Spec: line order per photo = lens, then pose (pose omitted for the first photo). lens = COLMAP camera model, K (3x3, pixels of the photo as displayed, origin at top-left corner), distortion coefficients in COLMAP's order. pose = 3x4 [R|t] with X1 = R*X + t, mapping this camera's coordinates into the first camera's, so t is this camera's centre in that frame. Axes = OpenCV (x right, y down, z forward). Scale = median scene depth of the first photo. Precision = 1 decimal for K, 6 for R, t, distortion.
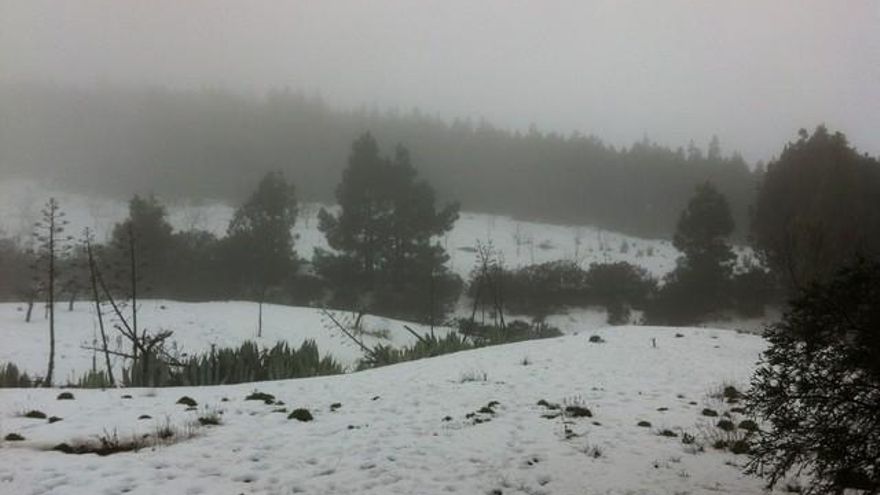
lens RADIAL K [[830.7, 0, 435.0], [0, 830.7, 253.3], [0, 0, 1]] dist [-0.031835, 0.000000]
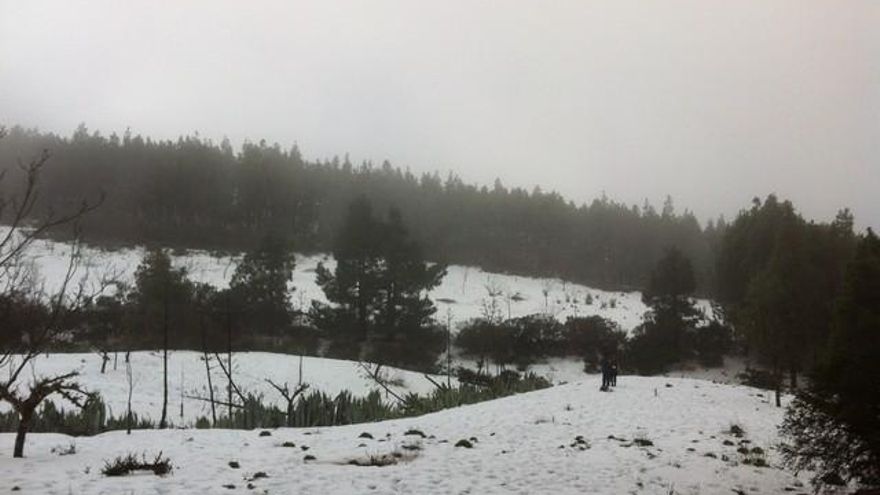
lens RADIAL K [[830.7, 0, 439.6], [0, 830.7, 245.5], [0, 0, 1]] dist [-0.031835, 0.000000]
pose [[0.997653, 0.012703, 0.067277, -0.053583], [-0.008382, 0.997907, -0.064112, -0.009959], [-0.067950, 0.063398, 0.995672, -0.078899]]
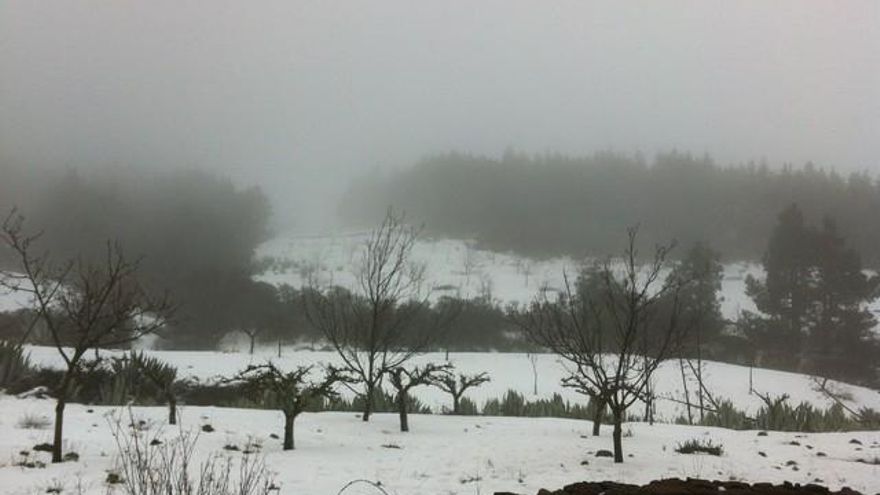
lens RADIAL K [[830.7, 0, 421.6], [0, 830.7, 248.3], [0, 0, 1]] dist [-0.031835, 0.000000]
pose [[0.911534, -0.001640, -0.411222, -0.081506], [-0.022611, 0.998279, -0.054102, -0.019939], [0.410603, 0.058614, 0.909928, -0.172377]]
